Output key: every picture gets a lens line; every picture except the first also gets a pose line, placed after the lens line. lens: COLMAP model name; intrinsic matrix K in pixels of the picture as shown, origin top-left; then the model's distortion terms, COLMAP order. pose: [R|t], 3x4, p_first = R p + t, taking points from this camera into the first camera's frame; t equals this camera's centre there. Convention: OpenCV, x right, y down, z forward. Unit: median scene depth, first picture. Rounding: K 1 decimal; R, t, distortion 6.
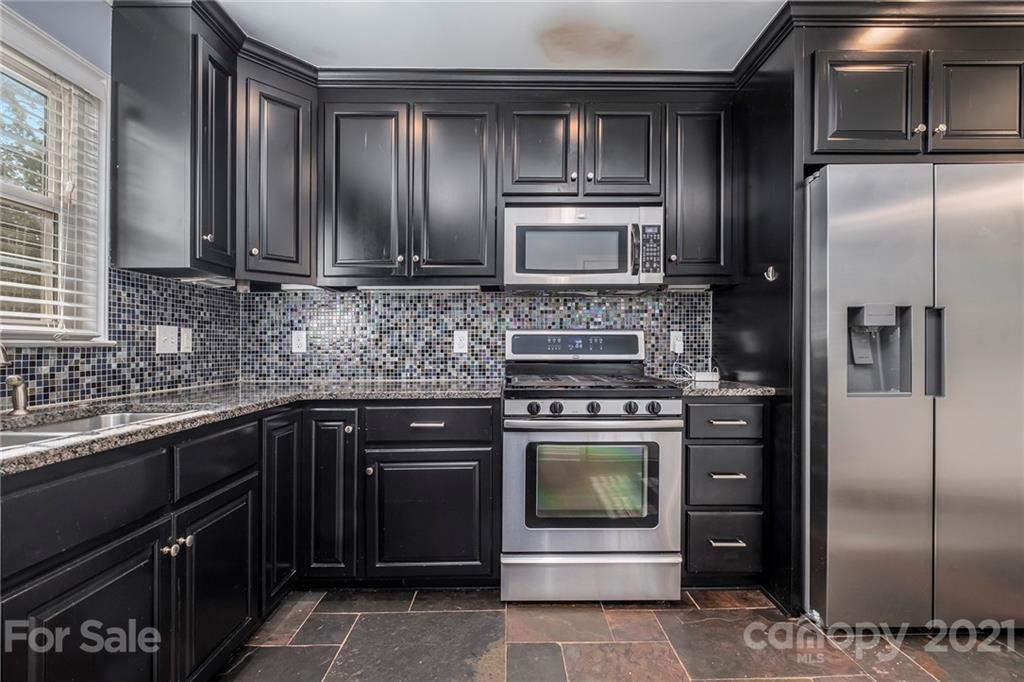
lens RADIAL K [[452.4, 0, 513.3], [0, 452.4, 348.4], [0, 0, 1]] dist [0.001406, -0.000908]
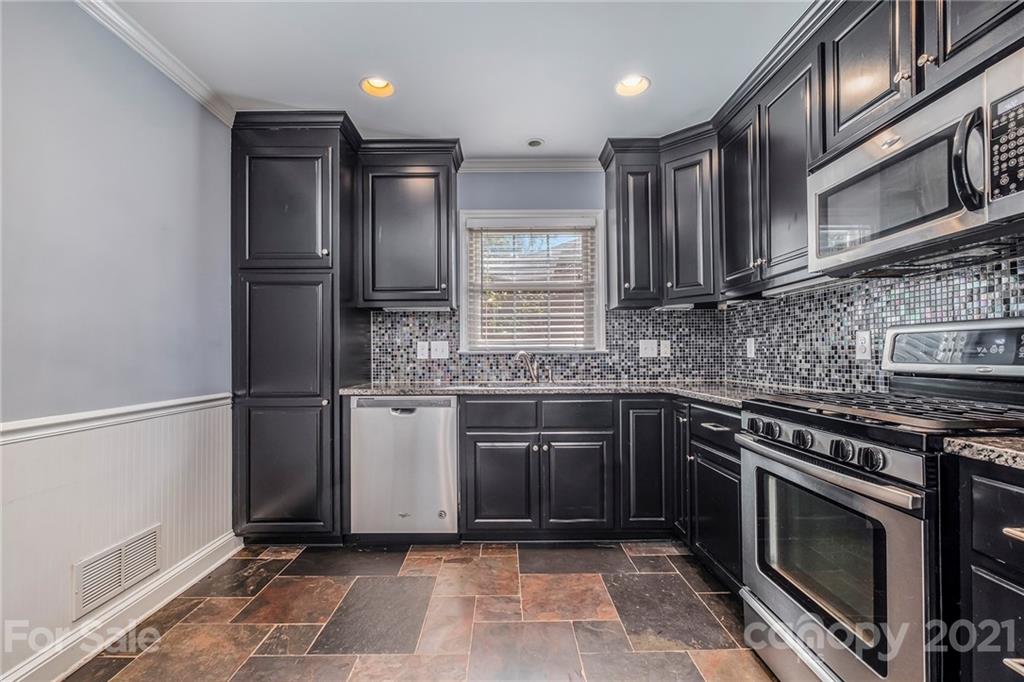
lens RADIAL K [[452.4, 0, 511.6], [0, 452.4, 345.6], [0, 0, 1]] dist [0.001406, -0.000908]
pose [[0.005701, -0.018347, -0.999815, 0.644911], [0.002509, 0.999829, -0.018333, -0.001448], [0.999981, -0.002404, 0.005746, 0.400013]]
